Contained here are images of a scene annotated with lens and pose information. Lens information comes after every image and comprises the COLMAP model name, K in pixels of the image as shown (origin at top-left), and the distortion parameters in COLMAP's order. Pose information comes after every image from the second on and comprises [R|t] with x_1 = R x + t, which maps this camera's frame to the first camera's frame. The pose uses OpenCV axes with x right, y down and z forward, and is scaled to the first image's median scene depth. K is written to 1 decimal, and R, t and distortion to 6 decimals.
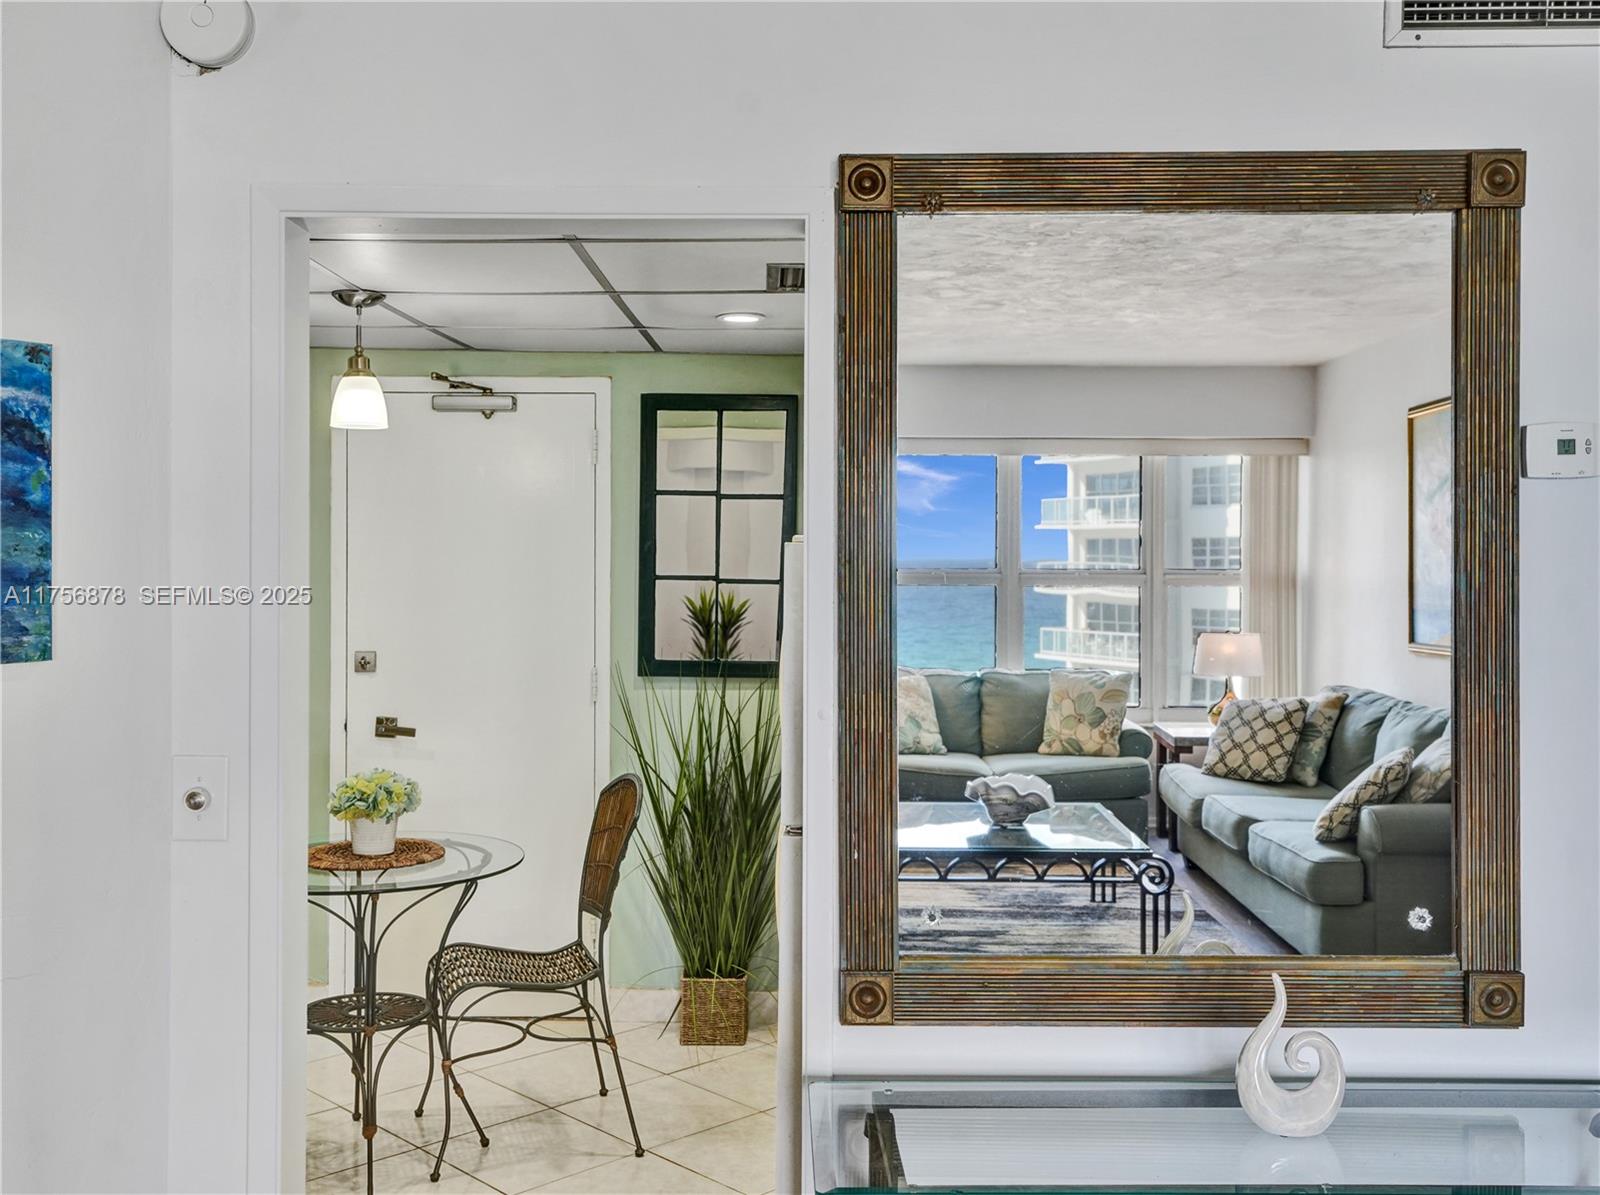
lens RADIAL K [[1528.3, 0, 796.2], [0, 1528.3, 581.3], [0, 0, 1]] dist [-0.003307, 0.000339]
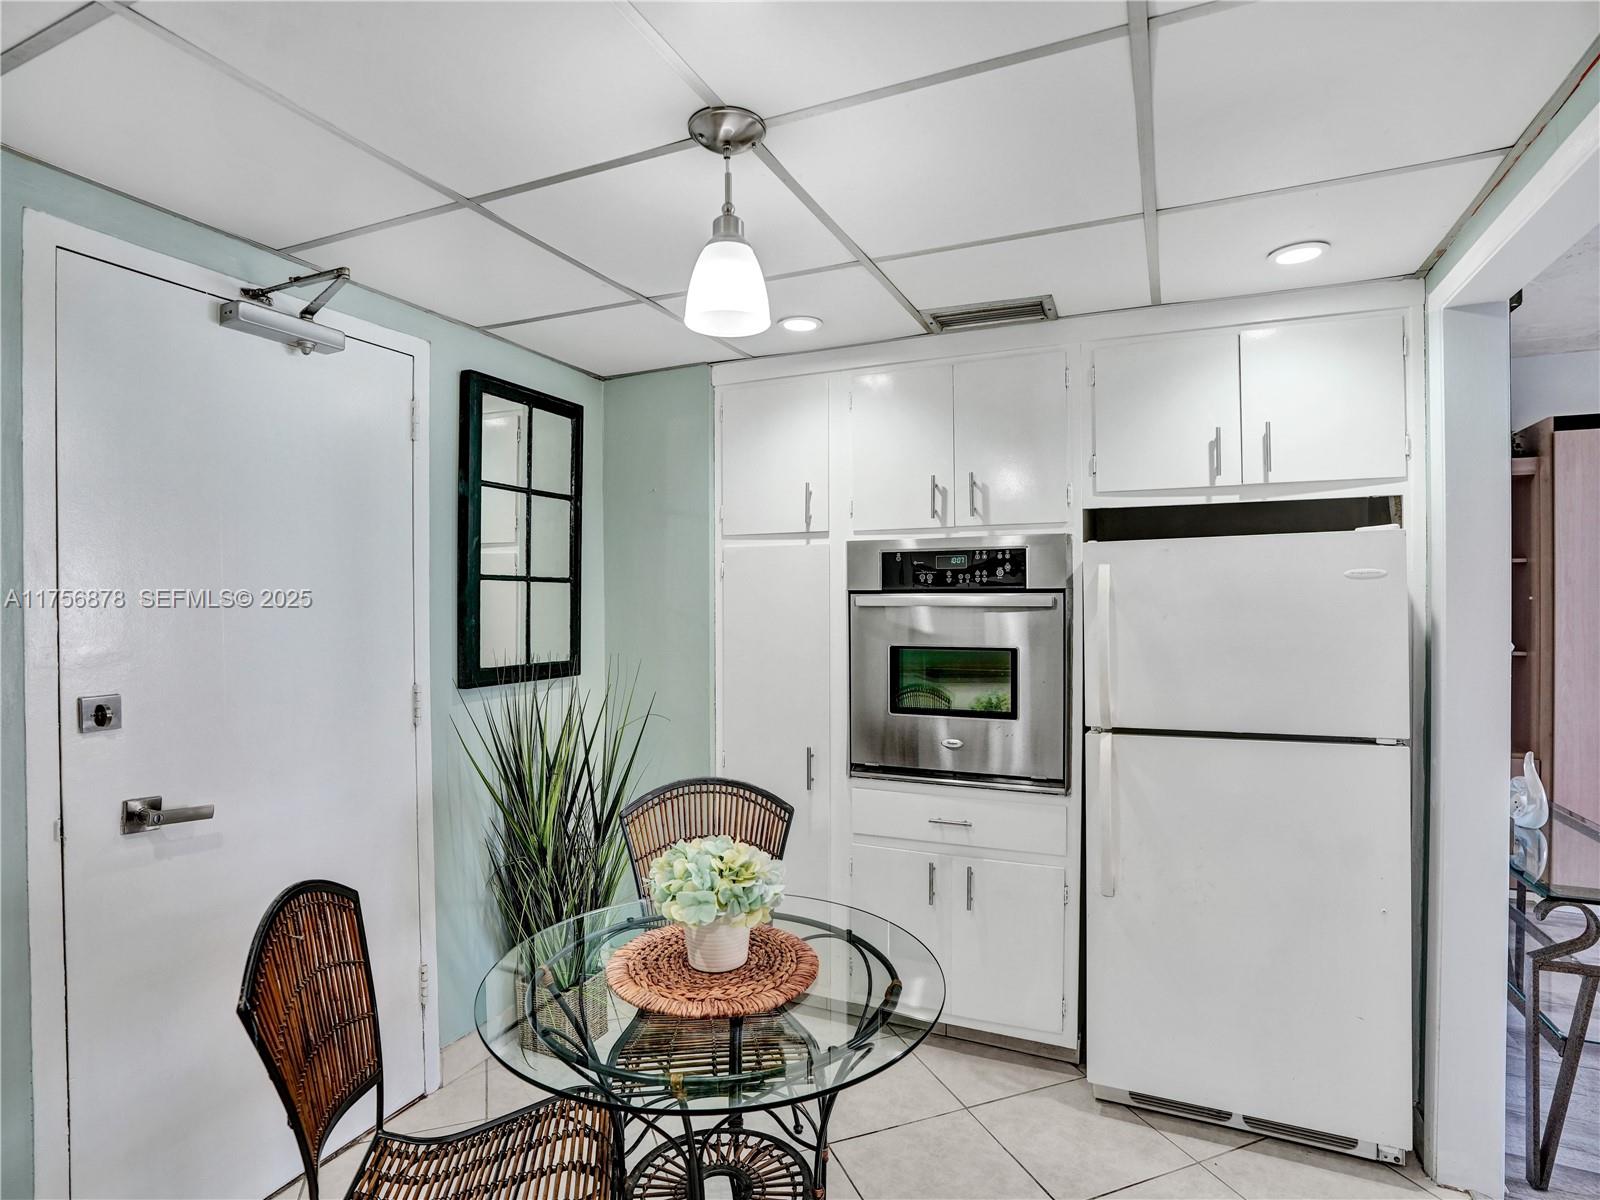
lens RADIAL K [[828.8, 0, 800.0], [0, 828.8, 600.0], [0, 0, 1]] dist [-0.072646, 0.025201]
pose [[0.400777, -0.013064, 0.916083, -0.460137], [0.018032, 0.999817, 0.006369, 0.012196], [-0.915998, 0.013966, 0.400939, 0.635767]]
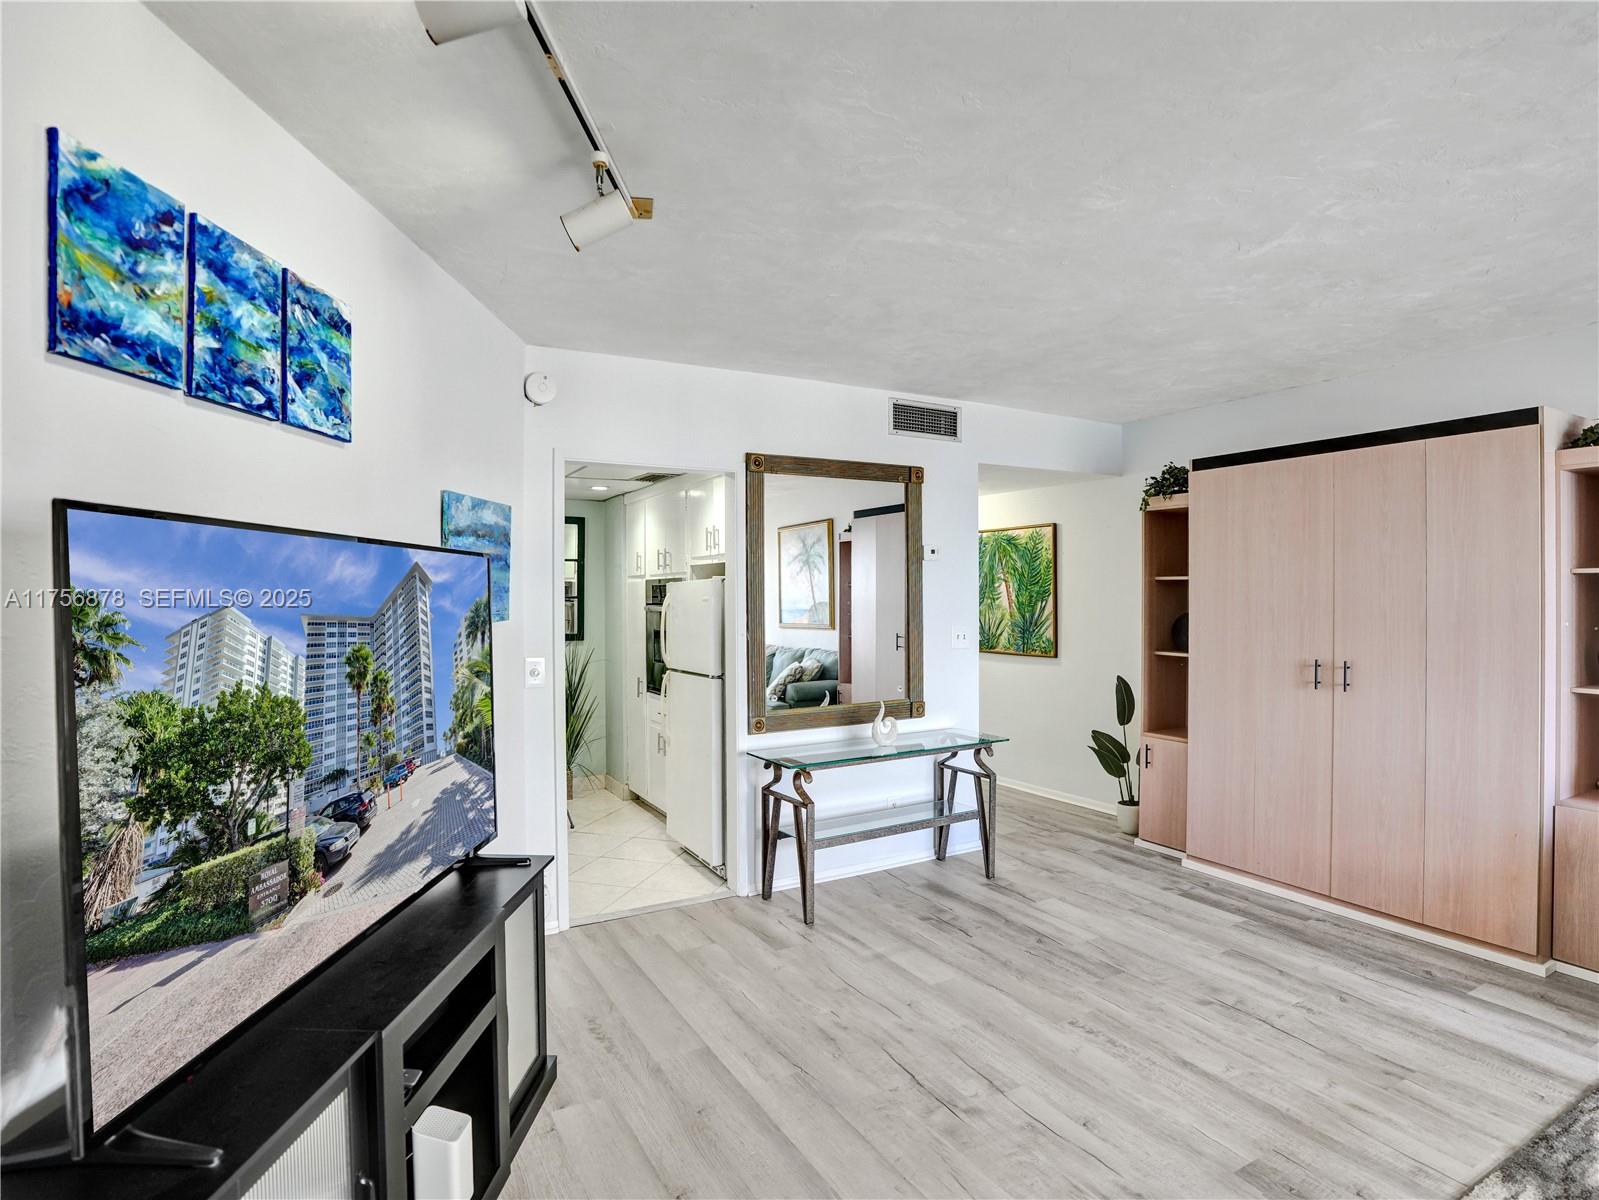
lens RADIAL K [[828.2, 0, 799.5], [0, 828.2, 600.0], [0, 0, 1]] dist [-0.072646, 0.025201]
pose [[0.865171, -0.010420, 0.501368, -0.343628], [0.014574, 0.999884, -0.004368, 0.013325], [-0.501265, 0.011086, 0.865223, -0.239181]]
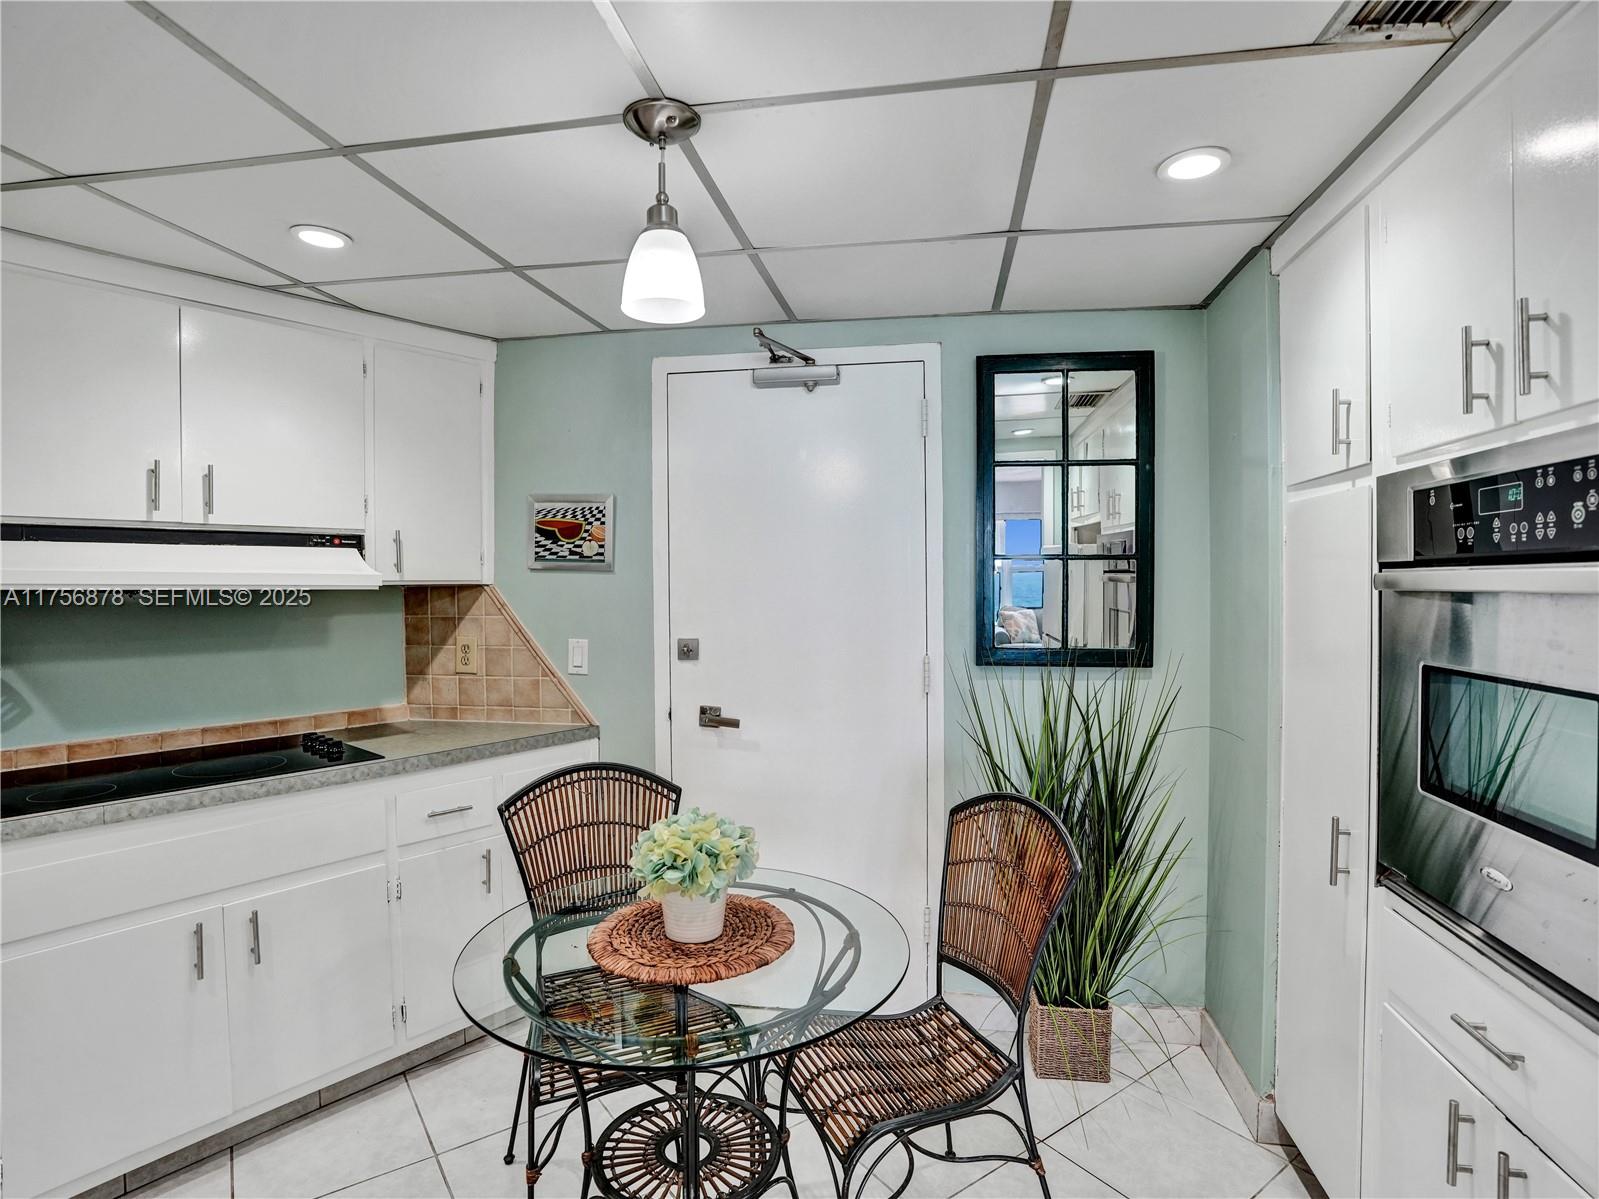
lens RADIAL K [[828.2, 0, 799.5], [0, 828.2, 599.5], [0, 0, 1]] dist [-0.072646, 0.025201]
pose [[0.987751, -0.011440, -0.155618, -0.131272], [0.012619, 0.999899, 0.006585, 0.018852], [0.155527, -0.008468, 0.987795, 0.496964]]
